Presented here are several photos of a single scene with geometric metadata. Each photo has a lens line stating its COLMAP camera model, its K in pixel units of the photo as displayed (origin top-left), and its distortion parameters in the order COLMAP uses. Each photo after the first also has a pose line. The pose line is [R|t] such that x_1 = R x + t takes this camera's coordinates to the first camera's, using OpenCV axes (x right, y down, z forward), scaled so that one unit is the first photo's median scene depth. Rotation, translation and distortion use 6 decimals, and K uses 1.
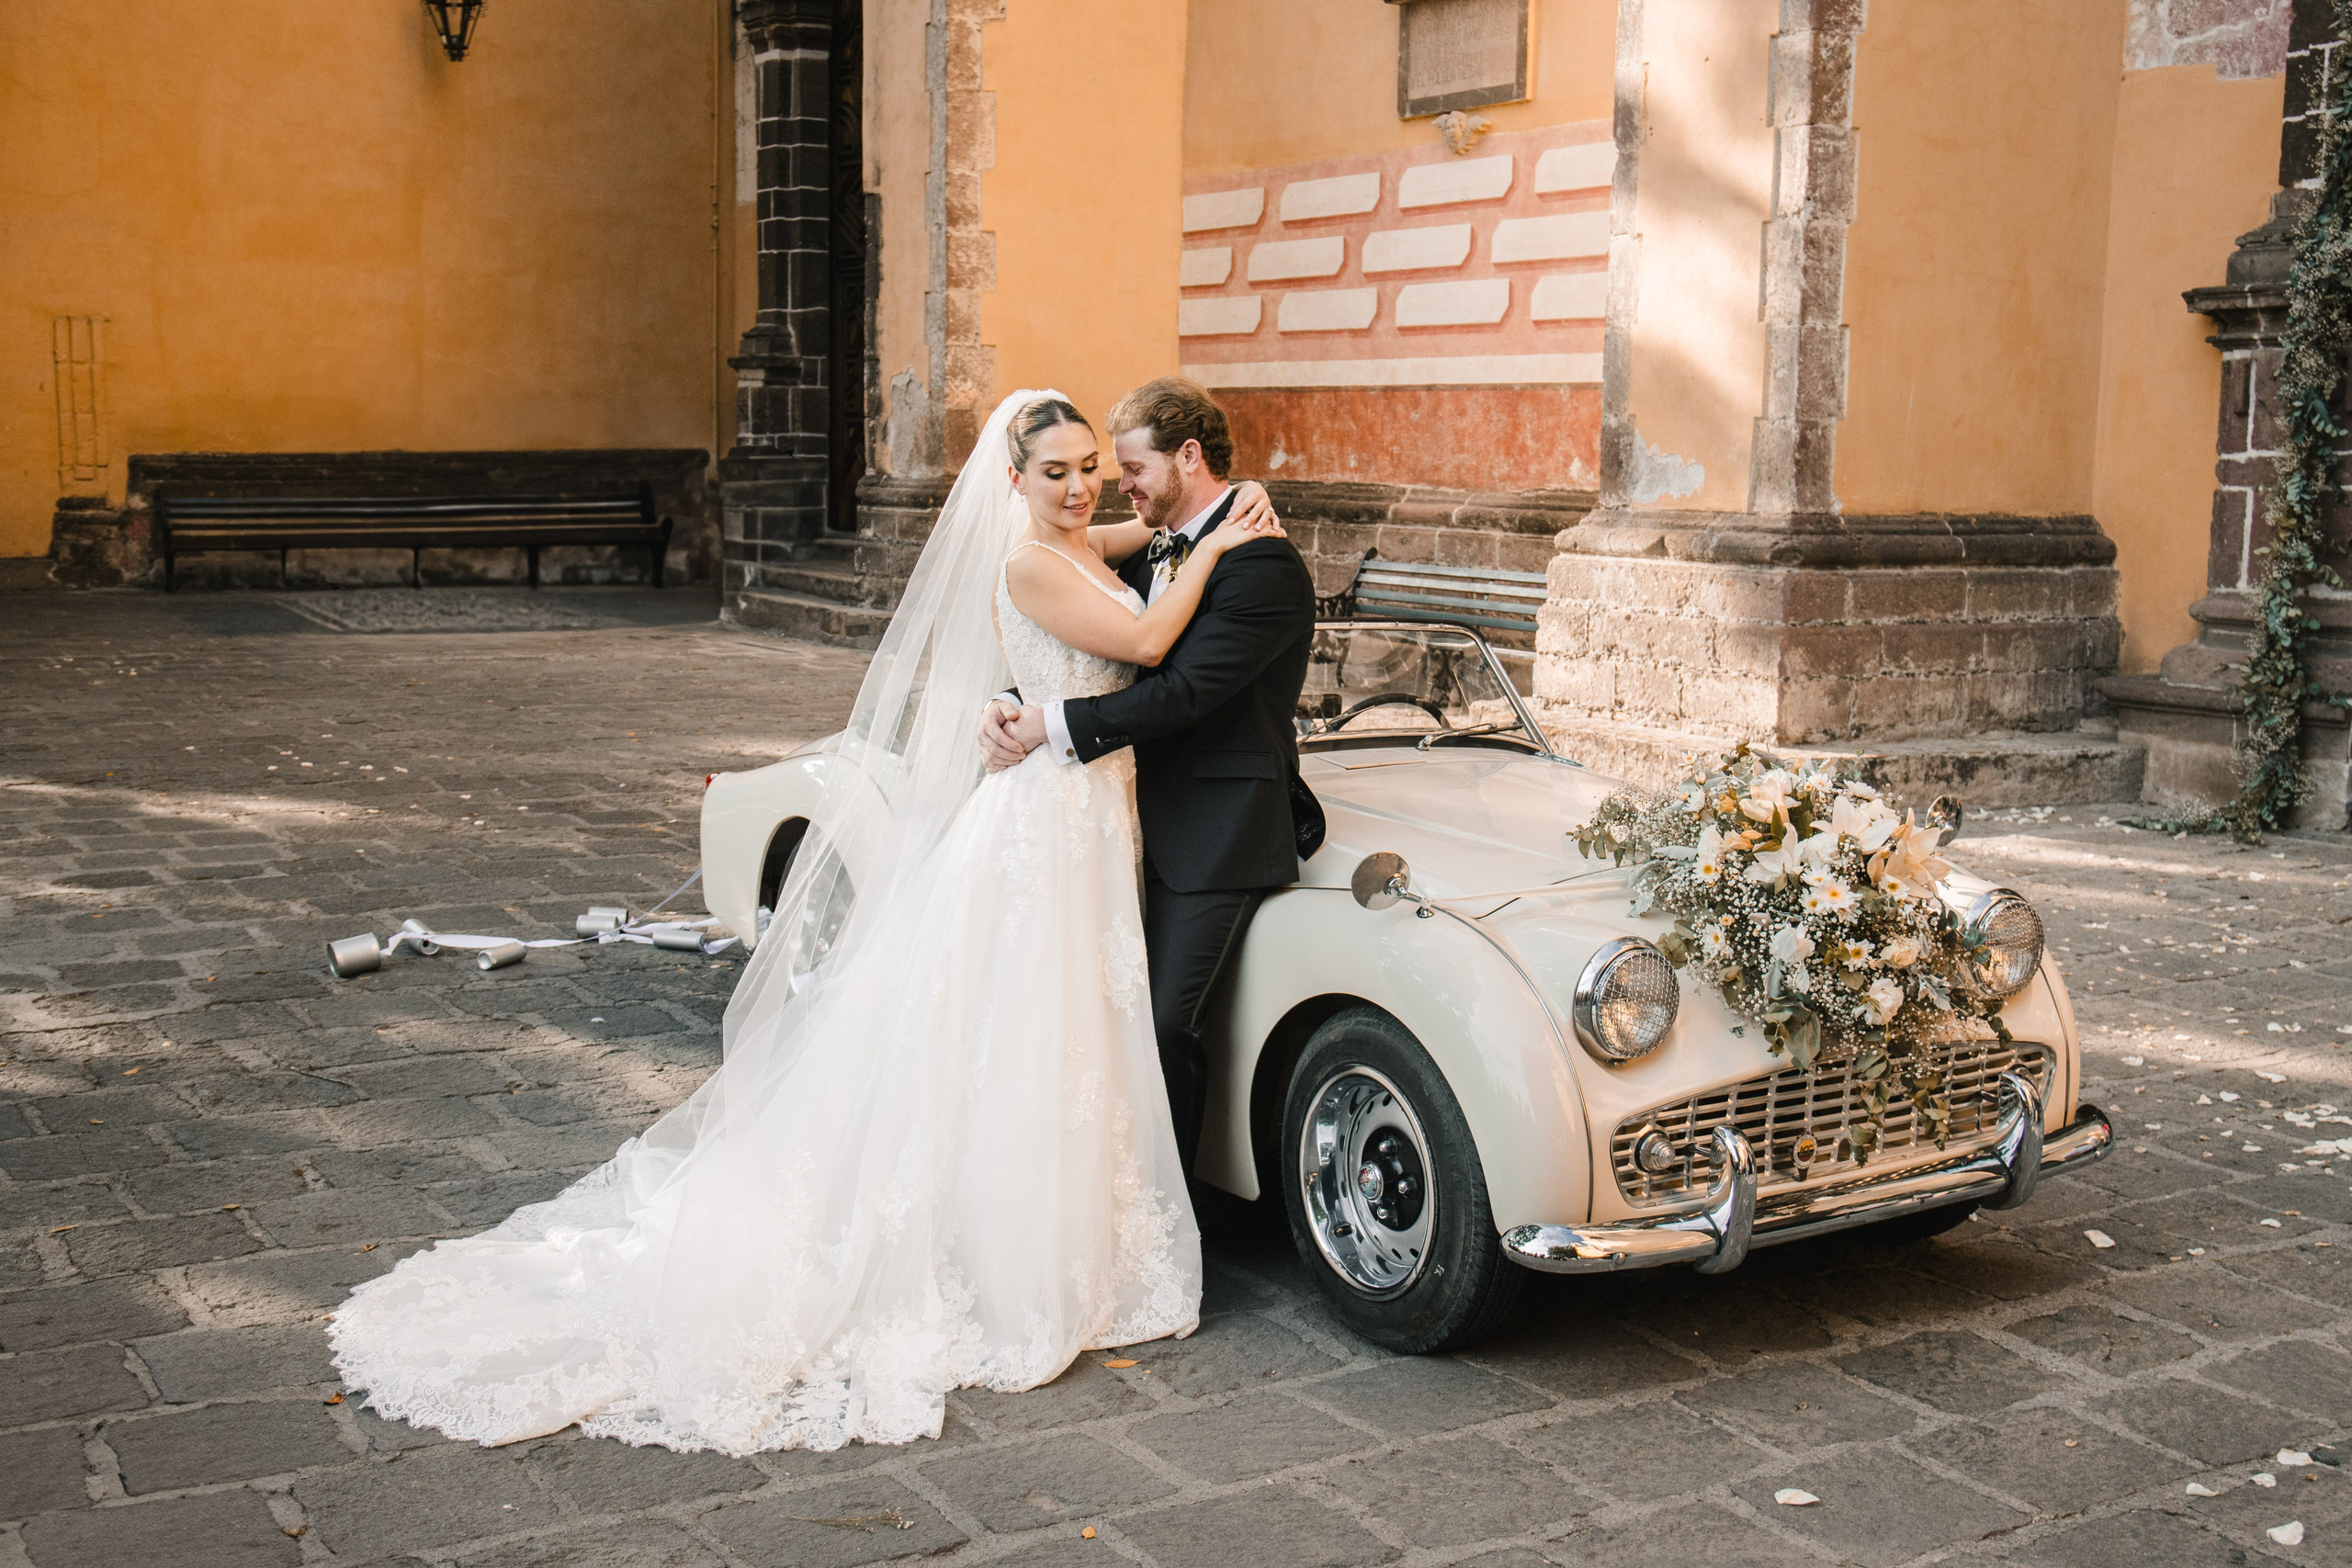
lens RADIAL K [[2616.7, 0, 1166.6], [0, 2616.7, 809.5], [0, 0, 1]] dist [0.023459, 0.000000]
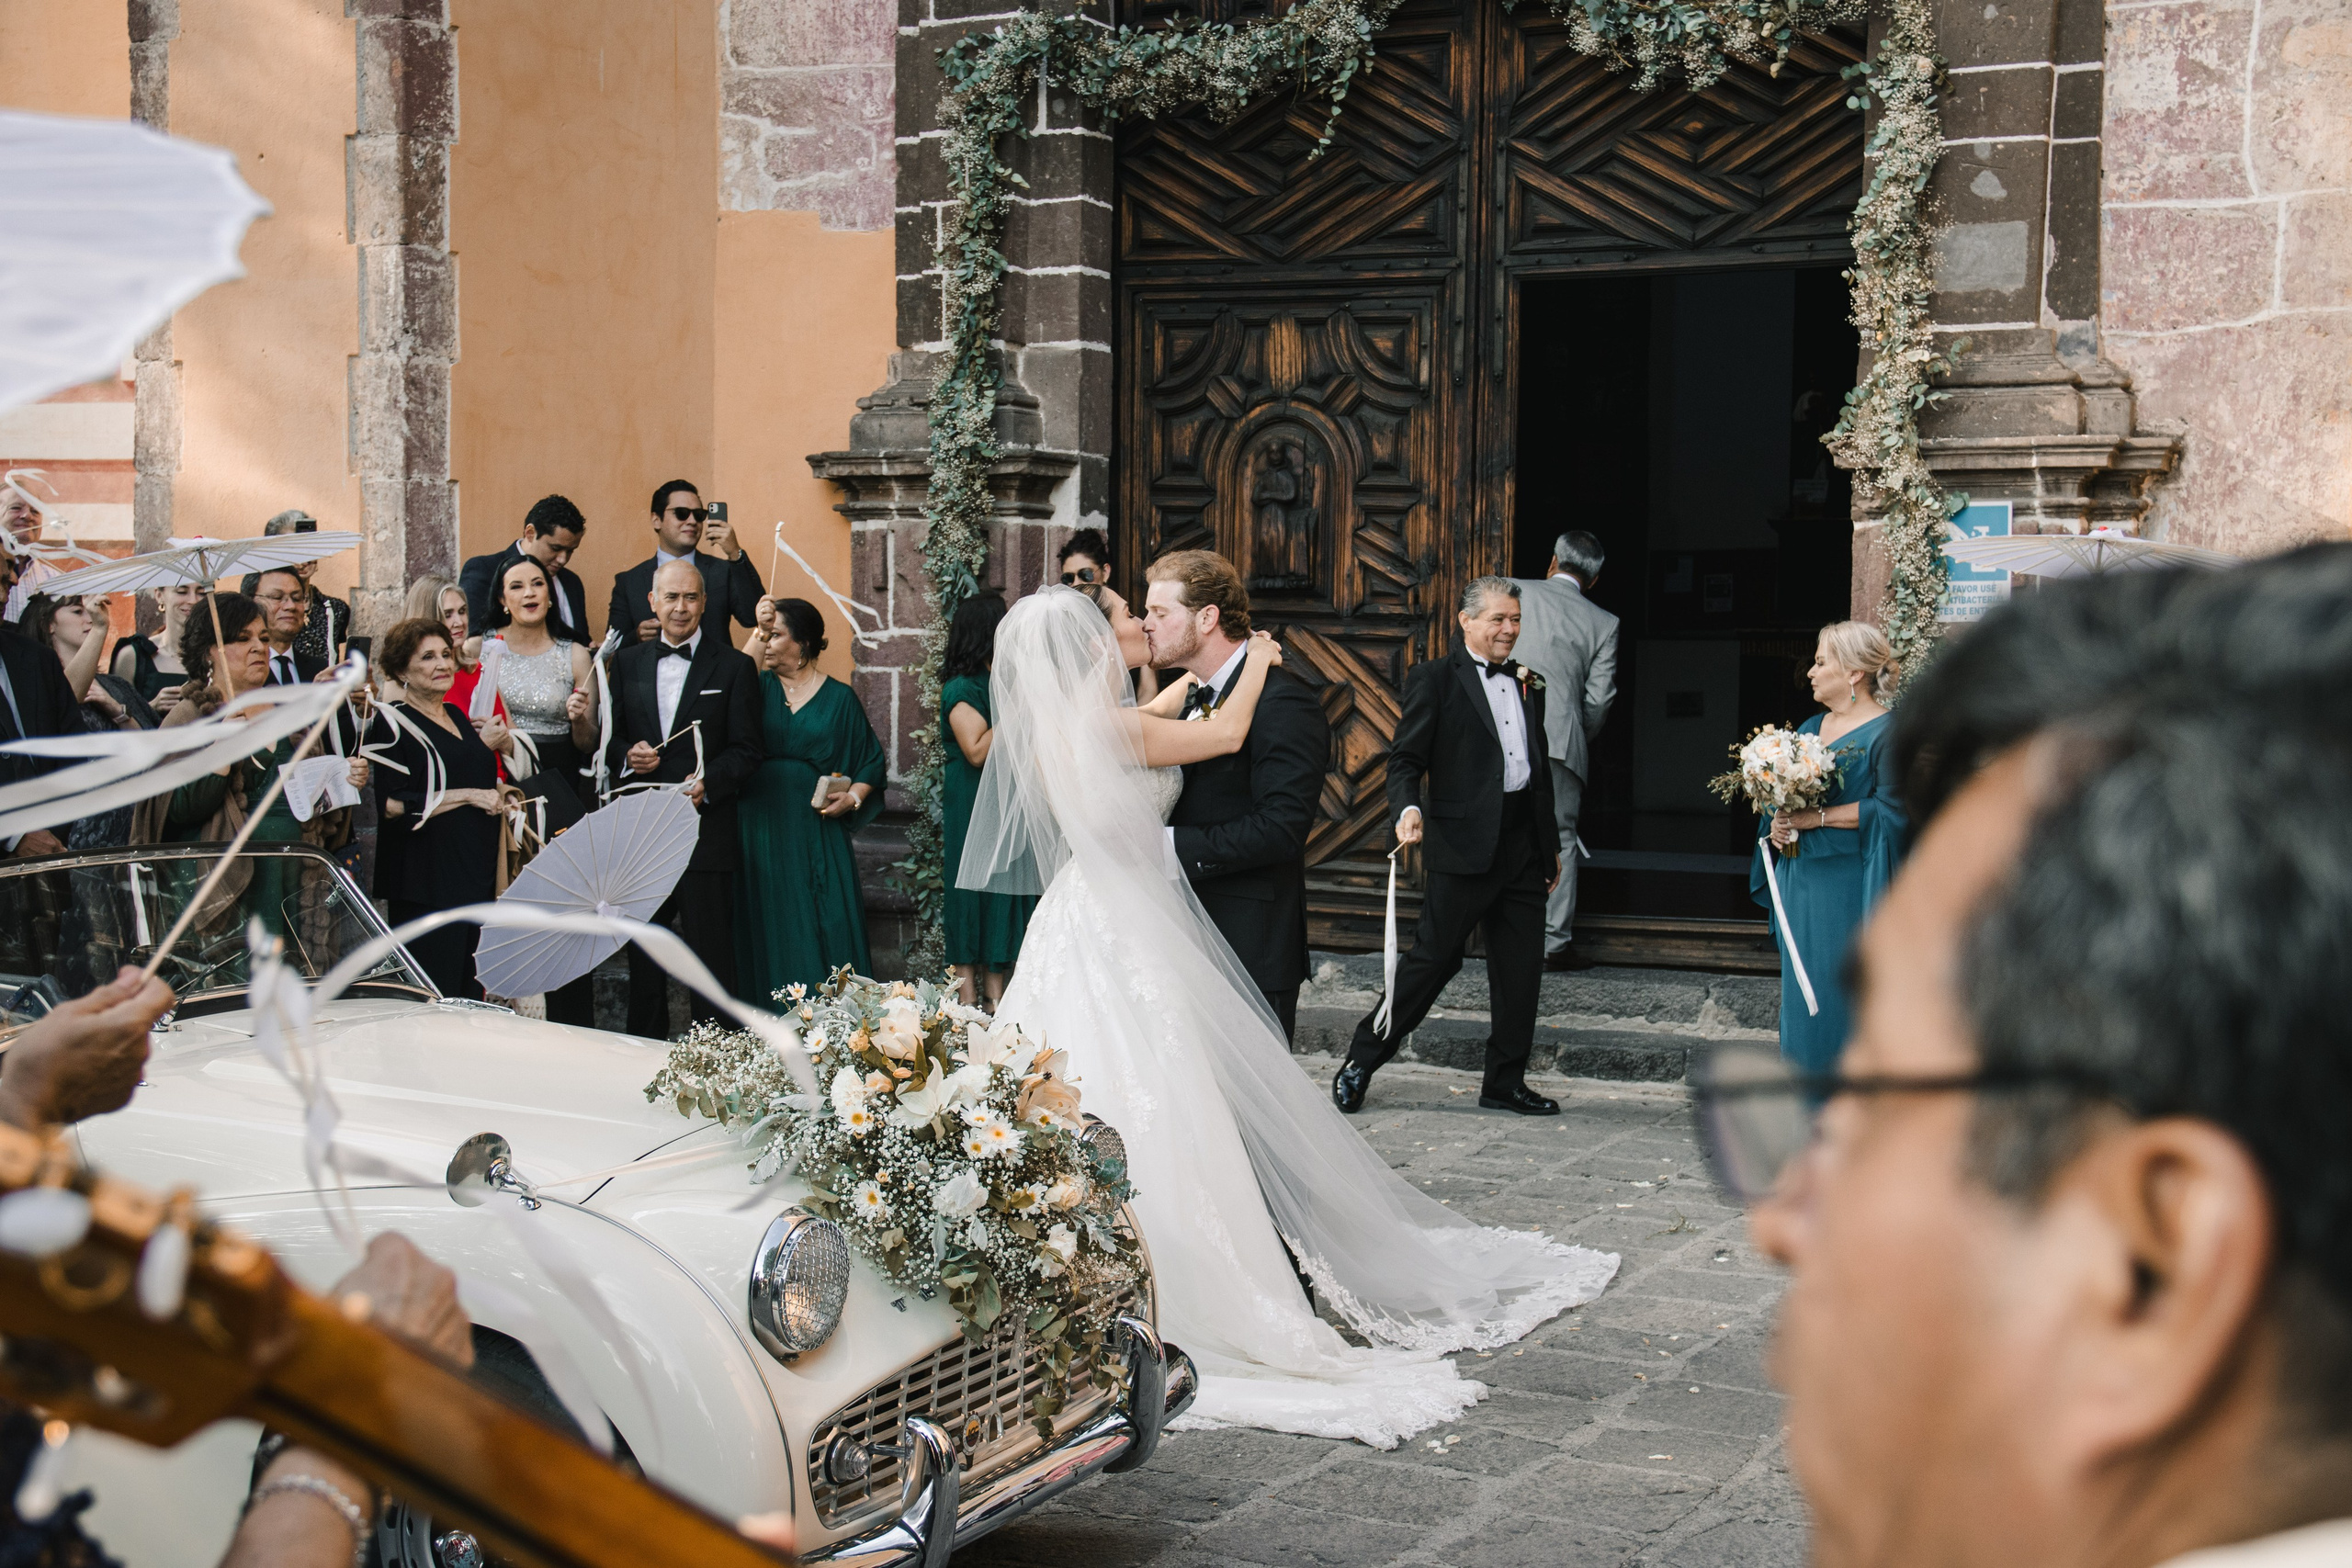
lens RADIAL K [[3138.4, 0, 1188.3], [0, 3138.4, 802.2], [0, 0, 1]] dist [0.043276, 0.000000]
pose [[0.835069, -0.030346, 0.549308, -0.106672], [0.073960, 0.995606, -0.057434, -0.005156], [-0.545152, 0.088588, 0.833644, 0.031844]]
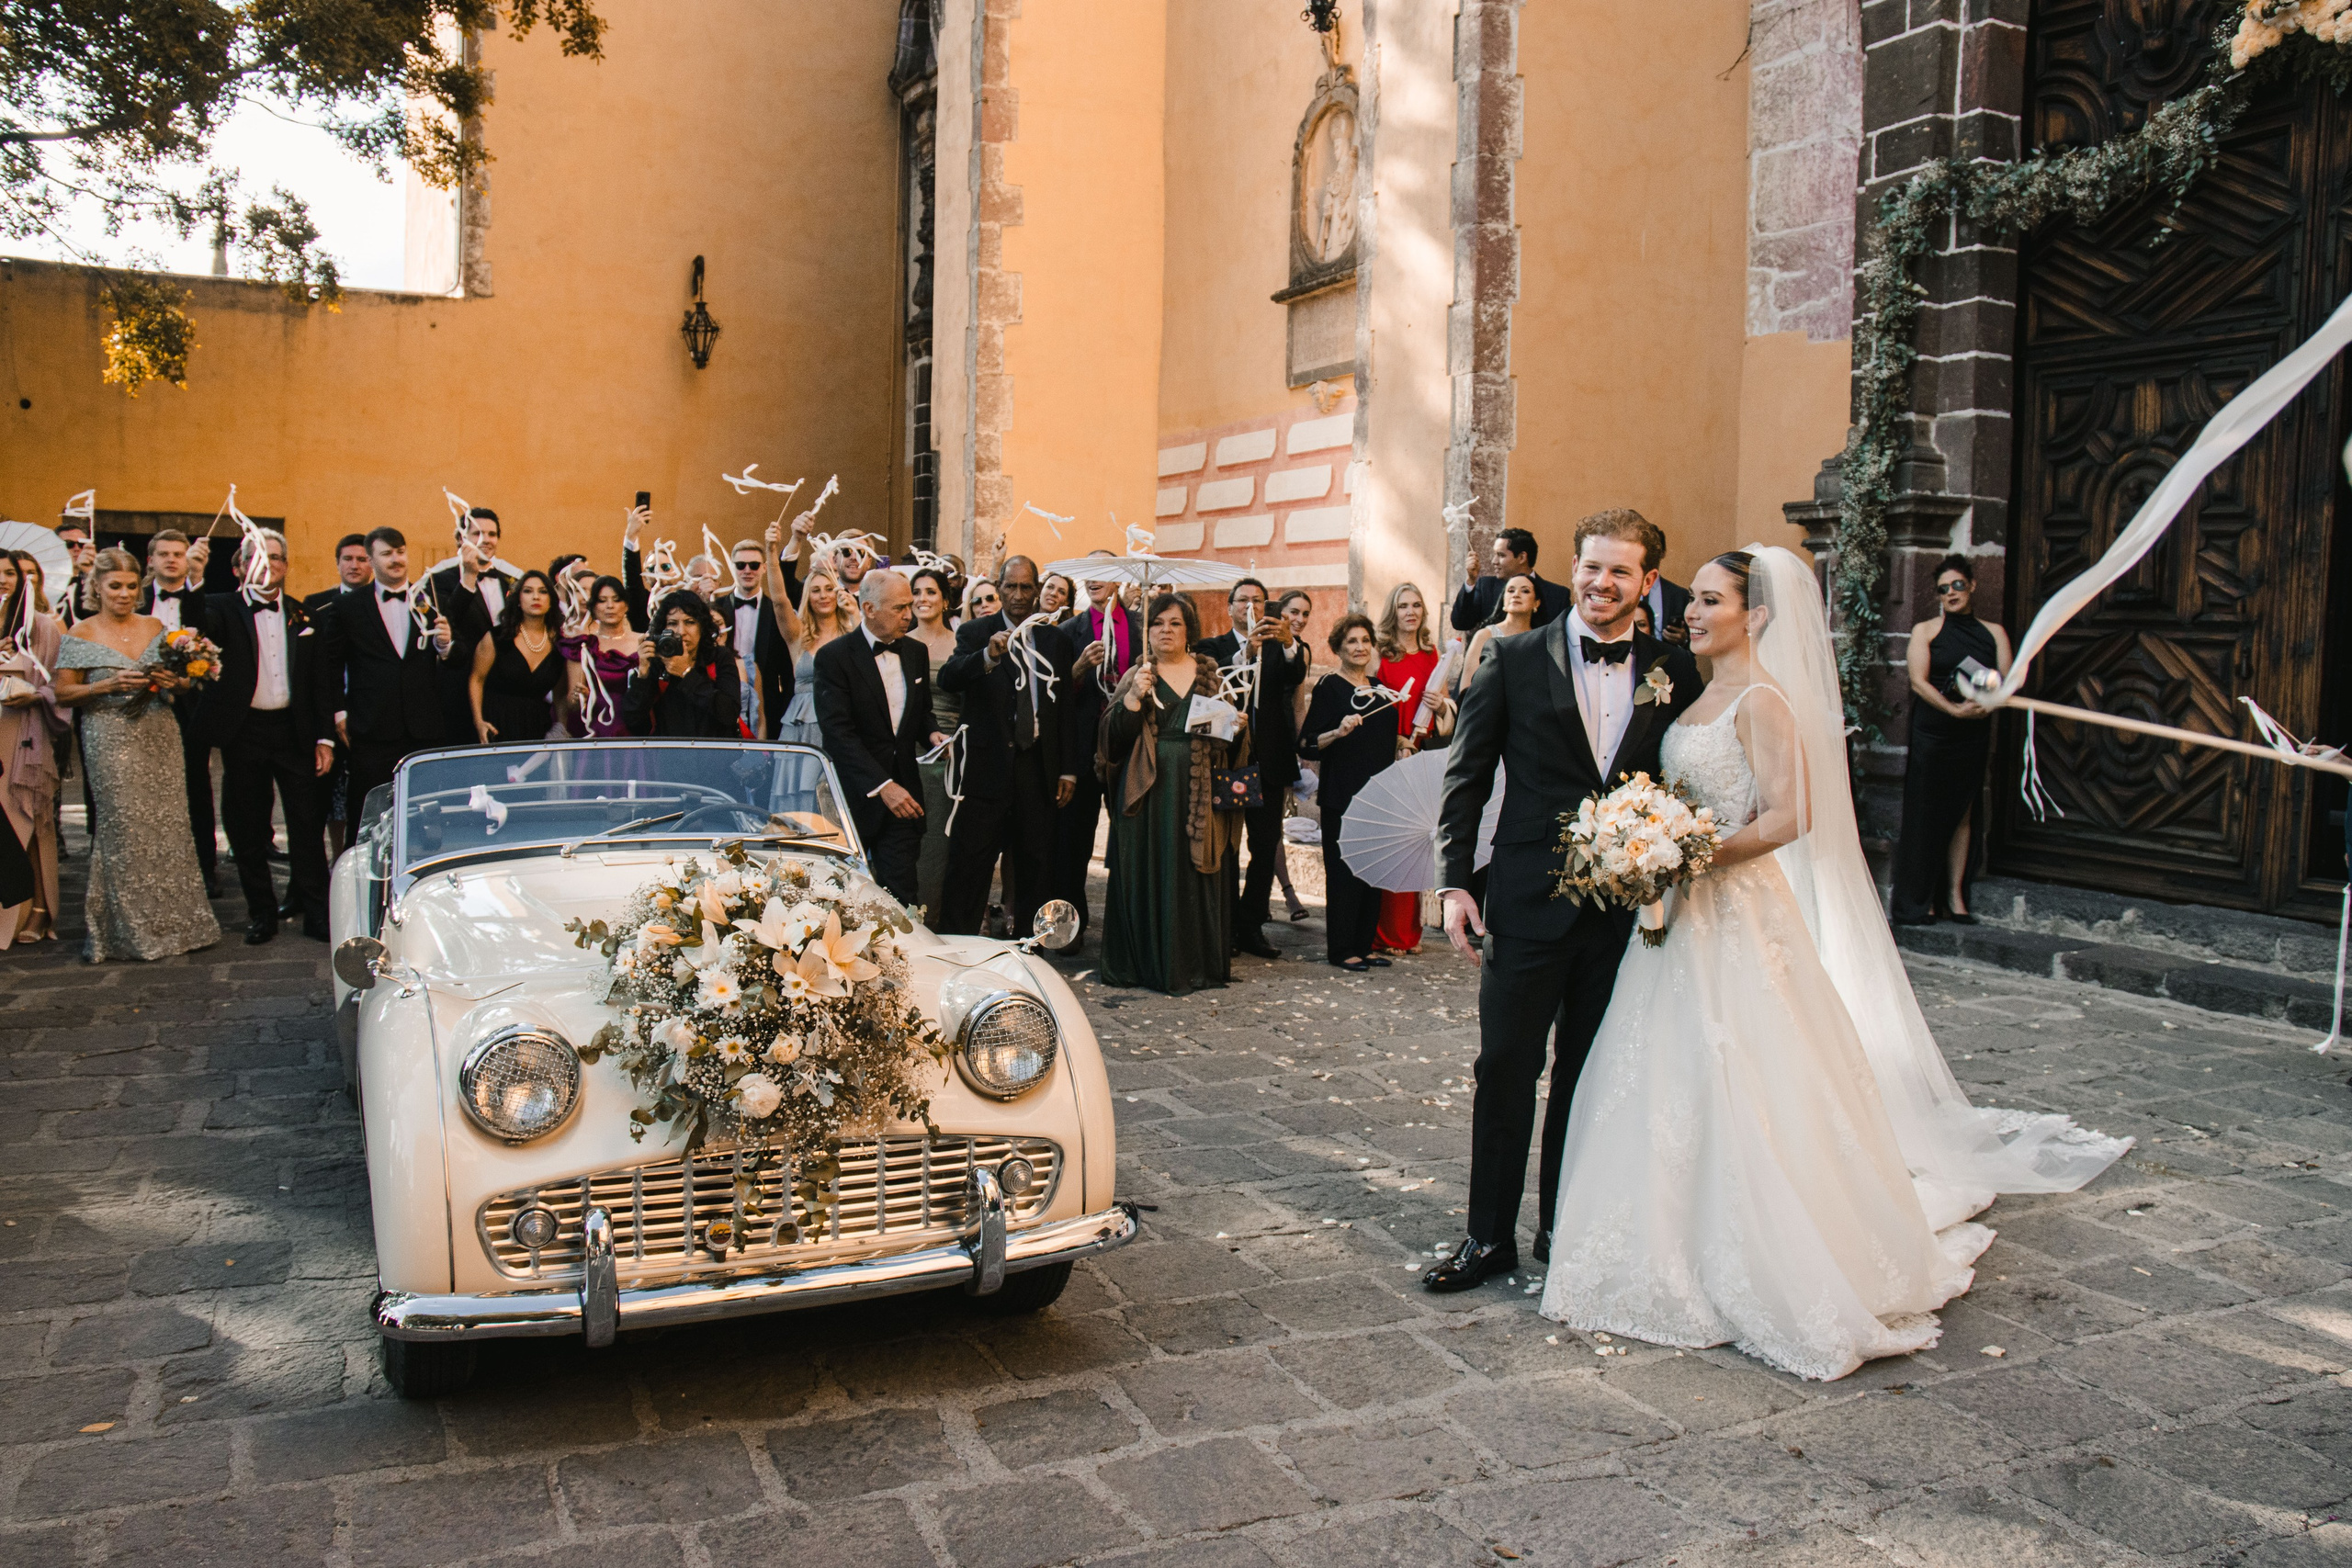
lens RADIAL K [[1855.0, 0, 1168.4], [0, 1855.0, 804.9], [0, 0, 1]] dist [-0.134315, 0.089076]
pose [[0.992848, 0.016681, -0.118218, 0.206705], [-0.023221, 0.998262, -0.054161, -0.002223], [0.117109, 0.056519, 0.991509, 0.118248]]
